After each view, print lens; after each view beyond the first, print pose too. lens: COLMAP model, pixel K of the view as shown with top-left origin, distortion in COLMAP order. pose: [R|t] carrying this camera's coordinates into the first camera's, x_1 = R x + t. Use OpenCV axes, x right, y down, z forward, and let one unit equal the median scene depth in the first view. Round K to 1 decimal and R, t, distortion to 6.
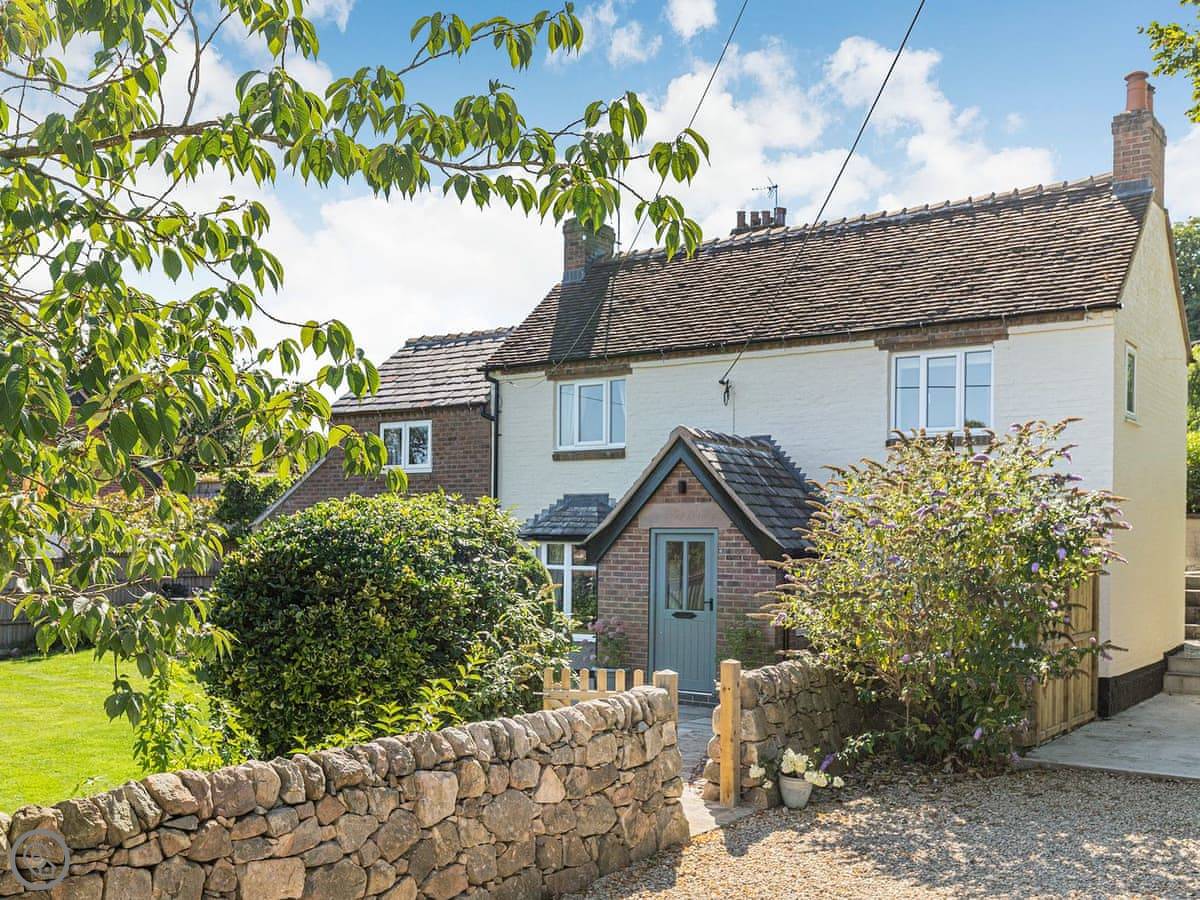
lens RADIAL K [[1333.9, 0, 600.0], [0, 1333.9, 450.0], [0, 0, 1]] dist [0.030009, -0.003494]
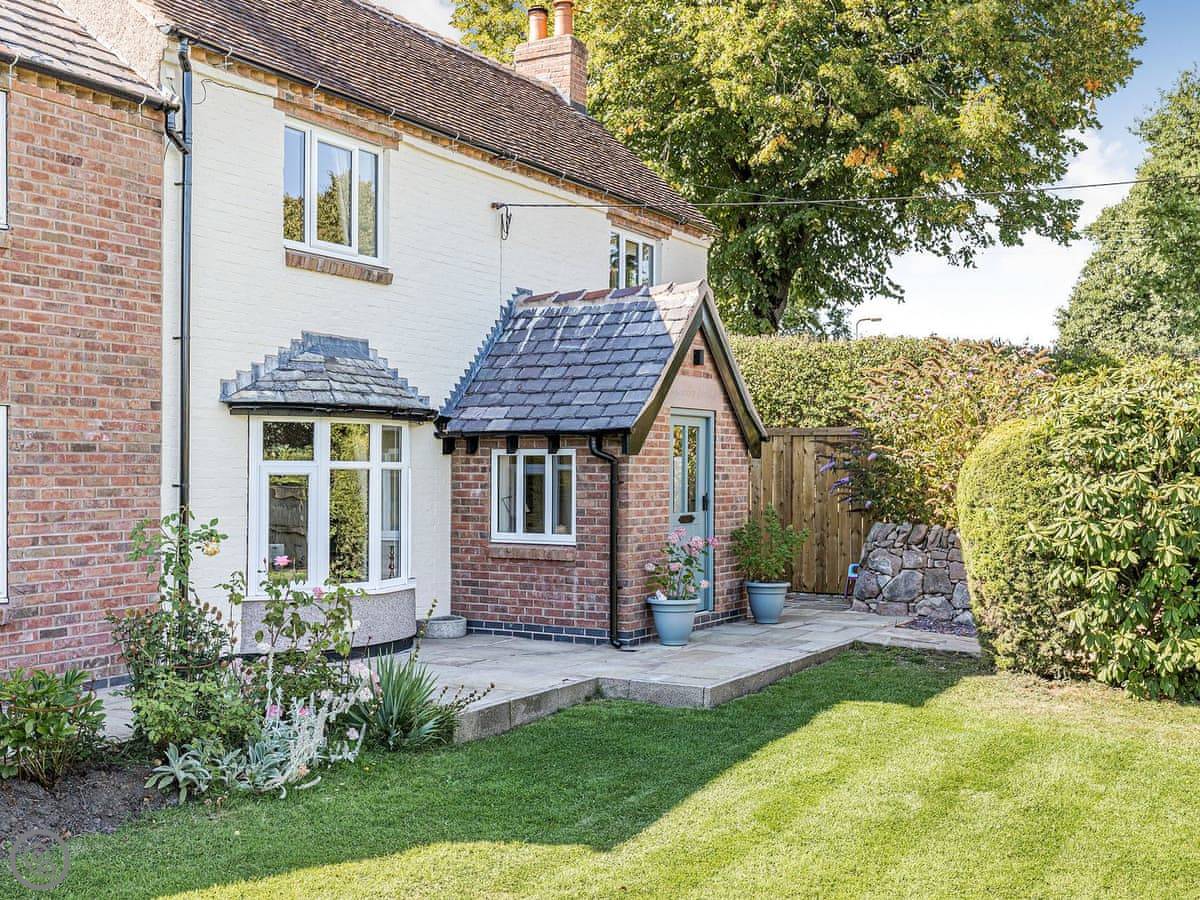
lens RADIAL K [[1333.9, 0, 600.0], [0, 1333.9, 450.0], [0, 0, 1]] dist [0.030009, -0.003494]
pose [[-0.161258, -0.008134, 0.986879, -0.597726], [-0.079663, 0.996810, -0.004801, 0.076182], [-0.983692, -0.079392, -0.161392, 0.991200]]
